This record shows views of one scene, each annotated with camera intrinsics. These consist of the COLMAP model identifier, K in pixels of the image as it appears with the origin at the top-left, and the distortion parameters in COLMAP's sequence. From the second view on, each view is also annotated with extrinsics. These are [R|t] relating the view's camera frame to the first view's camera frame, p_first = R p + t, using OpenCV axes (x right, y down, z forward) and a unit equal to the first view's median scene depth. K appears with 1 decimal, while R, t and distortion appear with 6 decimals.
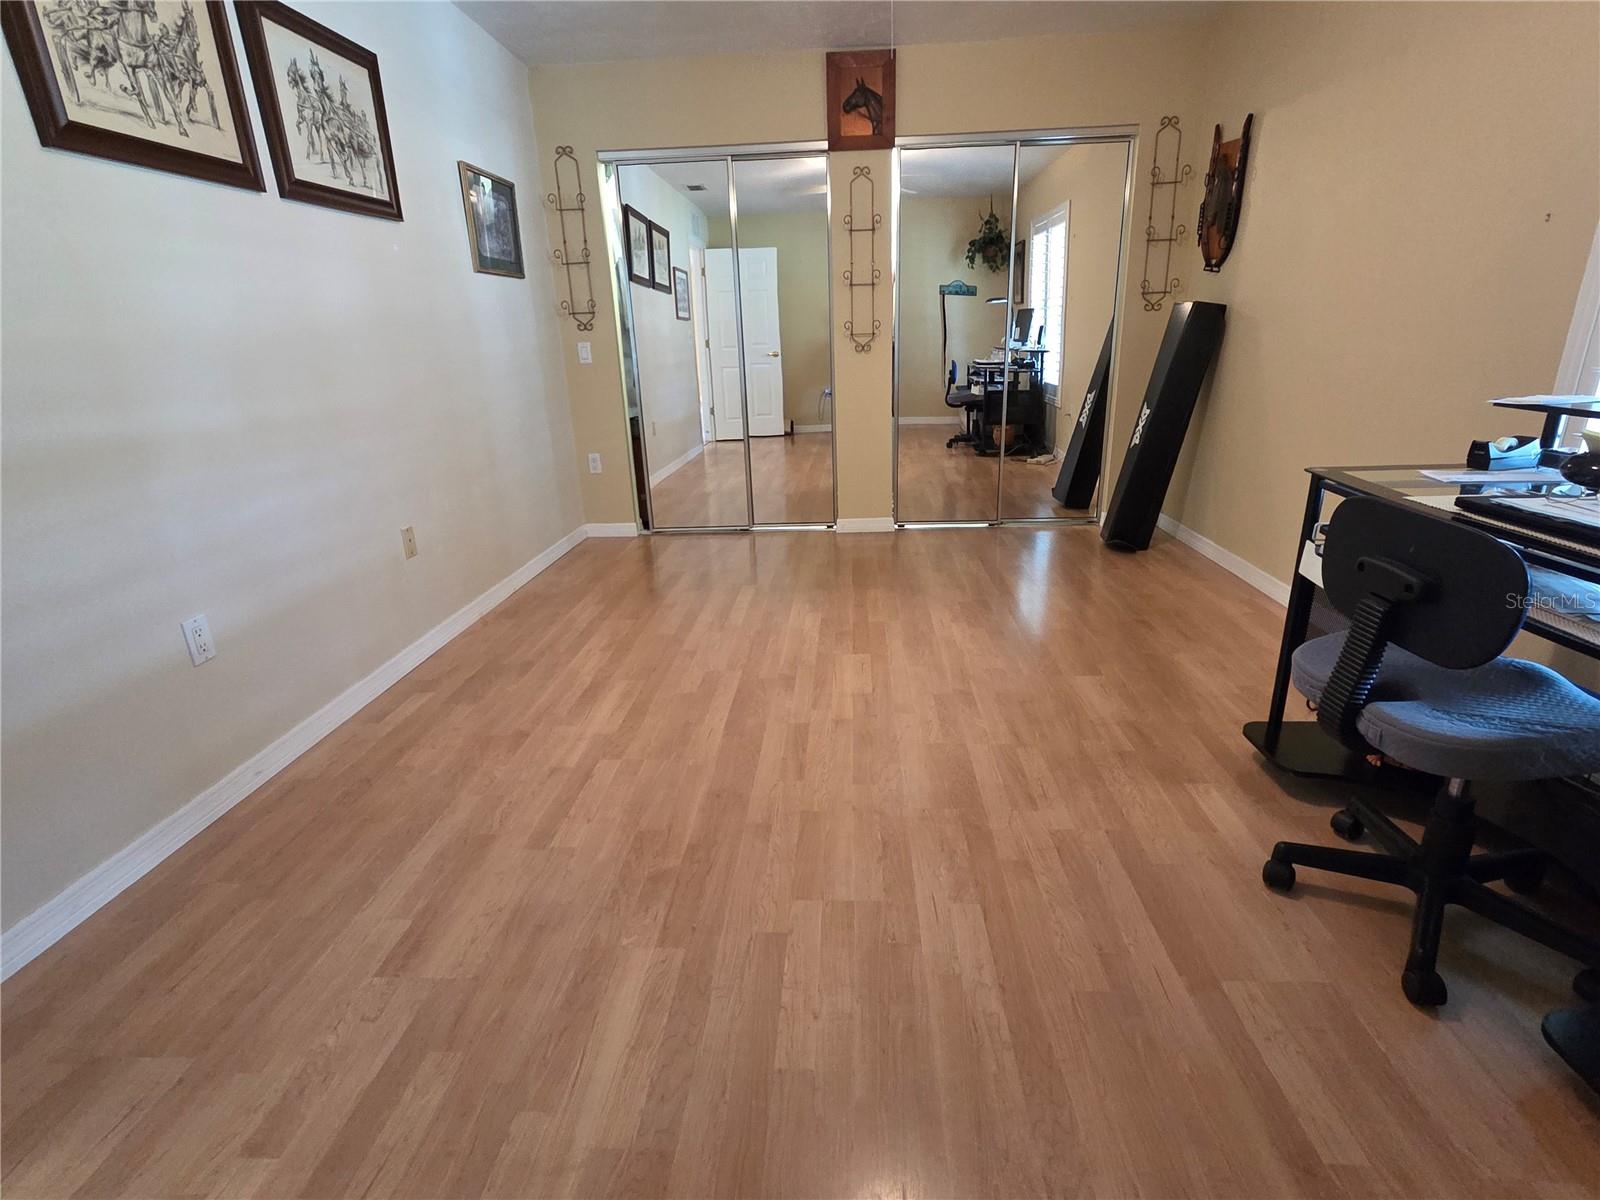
lens RADIAL K [[803.5, 0, 800.0], [0, 803.5, 600.0], [0, 0, 1]] dist [0.004307, 0.000188]
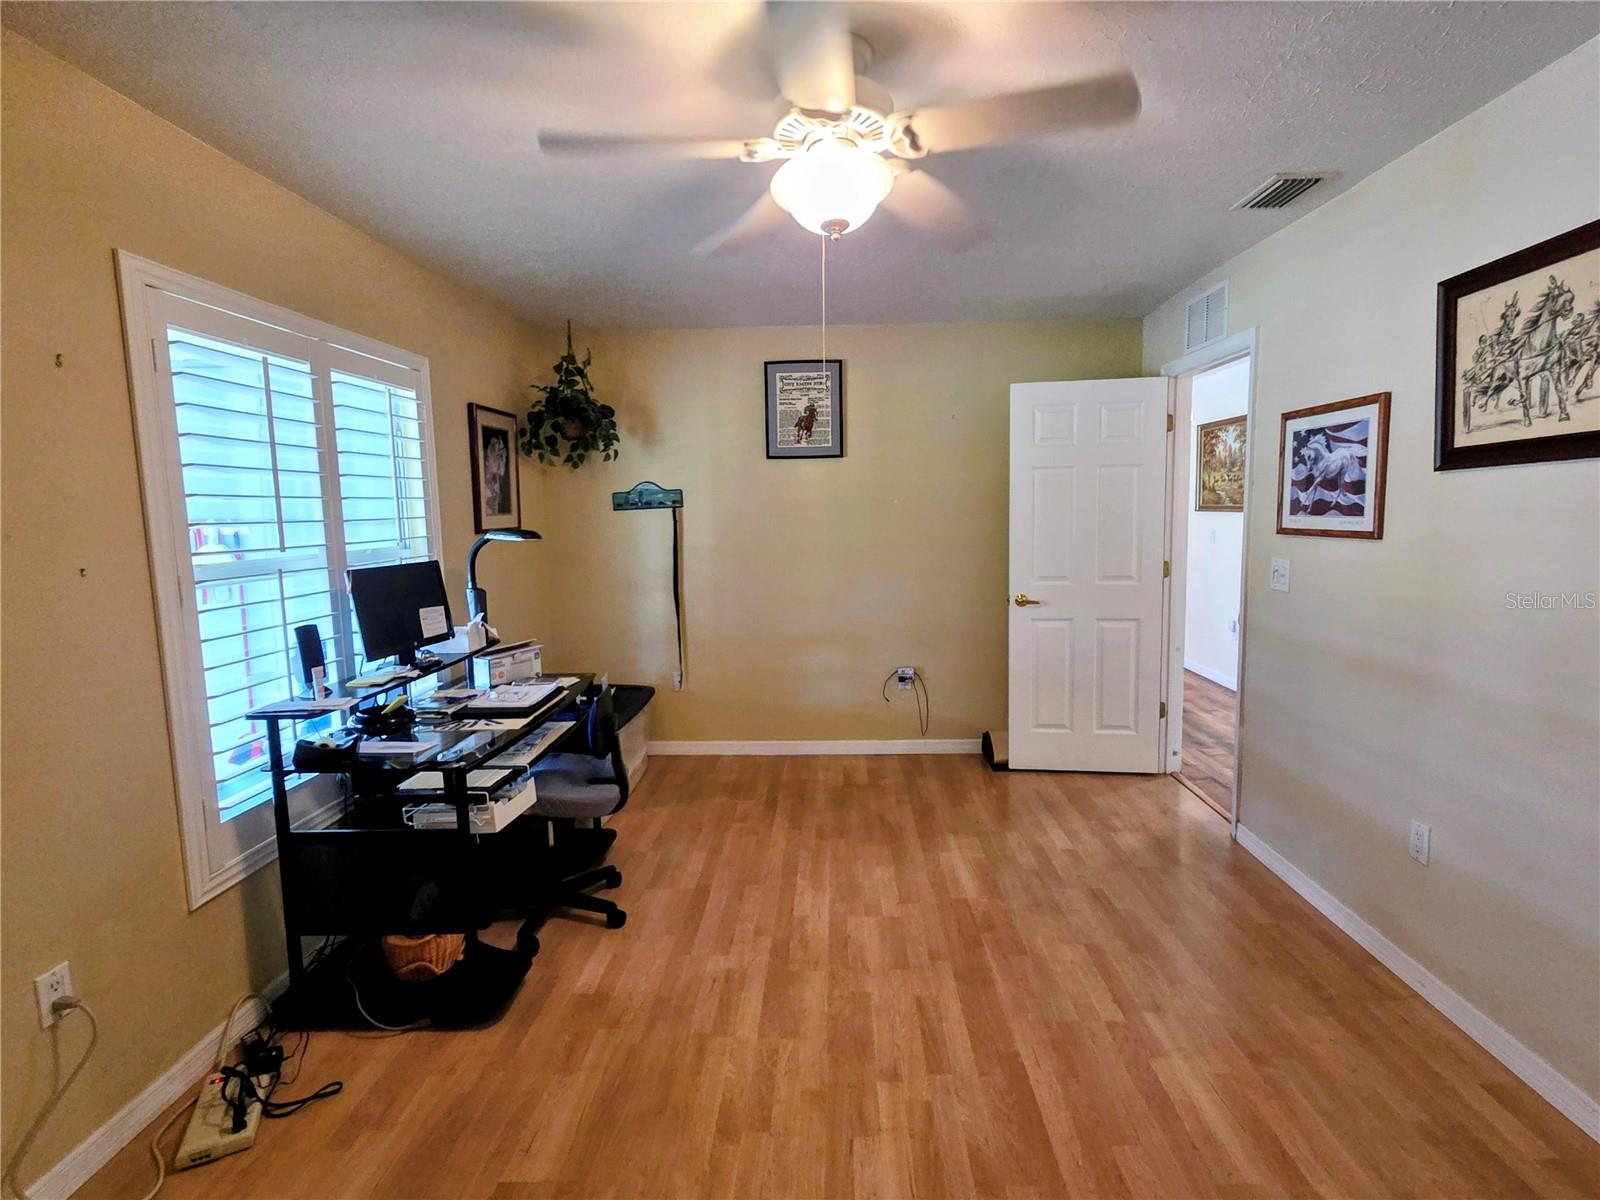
lens RADIAL K [[803.5, 0, 800.0], [0, 803.5, 600.0], [0, 0, 1]] dist [0.004307, 0.000188]
pose [[-0.998677, 0.050358, -0.010441, 0.167870], [0.041362, 0.907104, 0.418869, -0.855359], [0.030564, 0.417883, -0.907987, 2.011155]]
